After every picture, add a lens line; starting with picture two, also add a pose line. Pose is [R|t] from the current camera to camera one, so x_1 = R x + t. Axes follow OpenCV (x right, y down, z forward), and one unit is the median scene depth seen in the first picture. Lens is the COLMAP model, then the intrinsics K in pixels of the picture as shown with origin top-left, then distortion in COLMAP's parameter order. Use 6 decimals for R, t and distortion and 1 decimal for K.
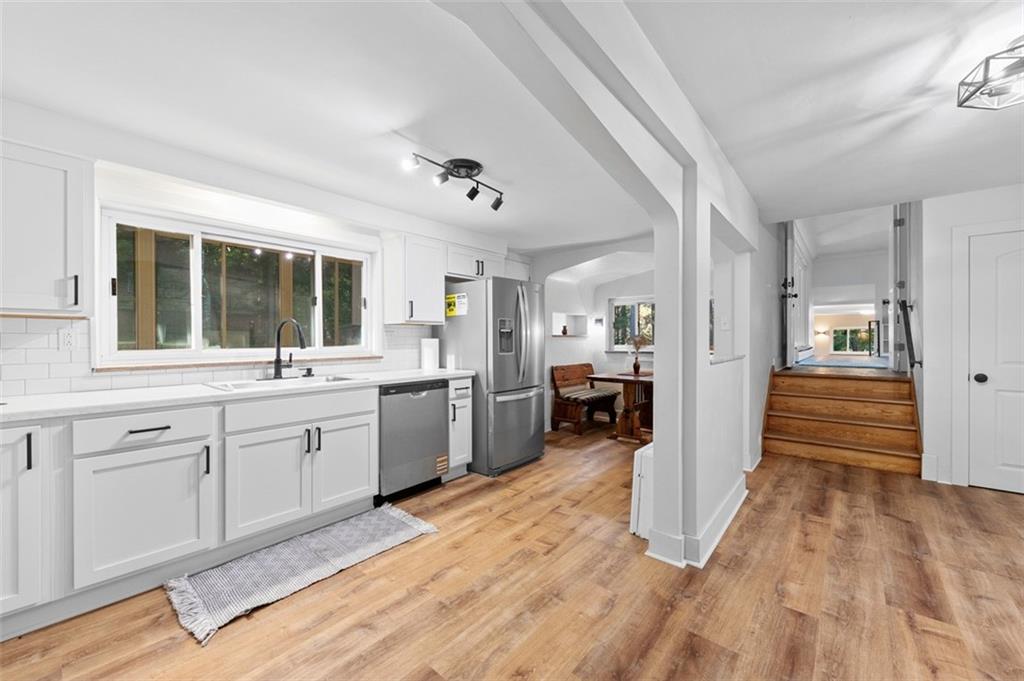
lens RADIAL K [[395.0, 0, 511.8], [0, 395.0, 341.5], [0, 0, 1]] dist [0.000934, -0.000642]
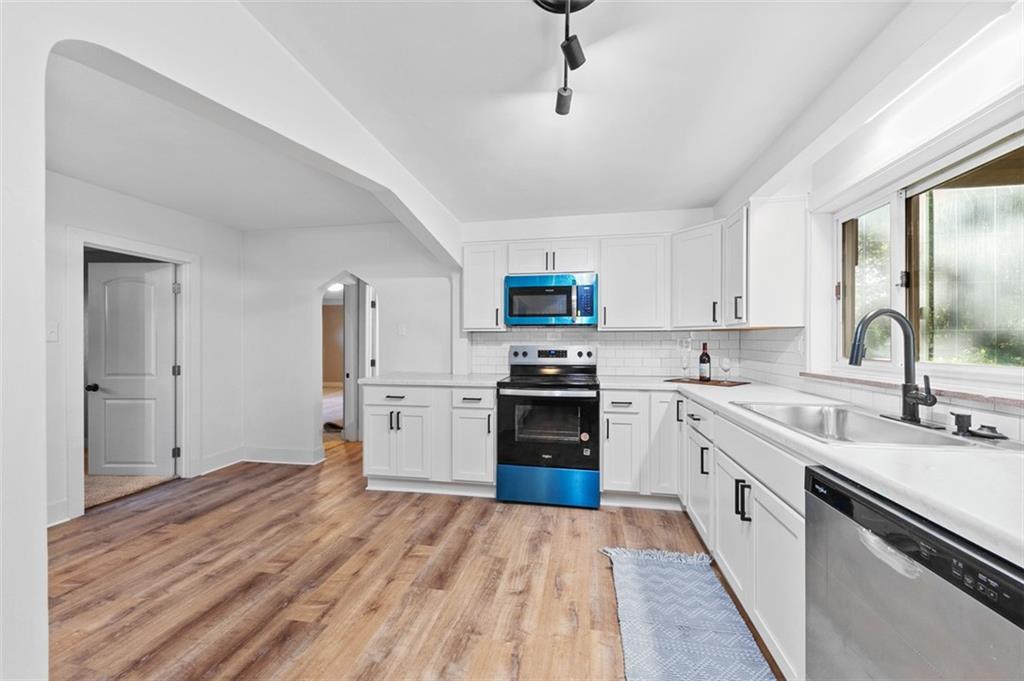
lens RADIAL K [[395.0, 0, 511.8], [0, 395.0, 341.5], [0, 0, 1]] dist [0.000934, -0.000642]
pose [[-0.867481, -0.000962, -0.497469, 0.162175], [-0.003697, 0.999983, 0.004512, -0.016694], [0.497456, 0.005753, -0.867470, 1.401863]]
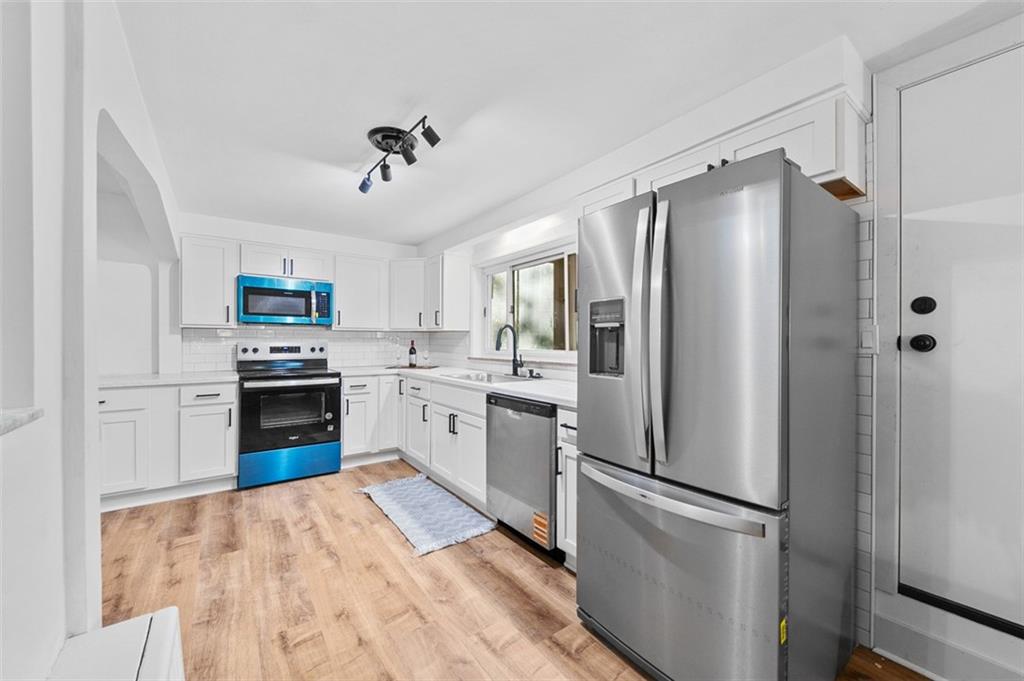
lens RADIAL K [[393.1, 0, 515.3], [0, 393.1, 341.3], [0, 0, 1]] dist [-0.001519, -0.000236]
pose [[-0.229857, -0.000017, -0.973224, 0.656370], [-0.010587, 0.999941, 0.002483, -0.013639], [0.973167, 0.010874, -0.229844, 1.491529]]
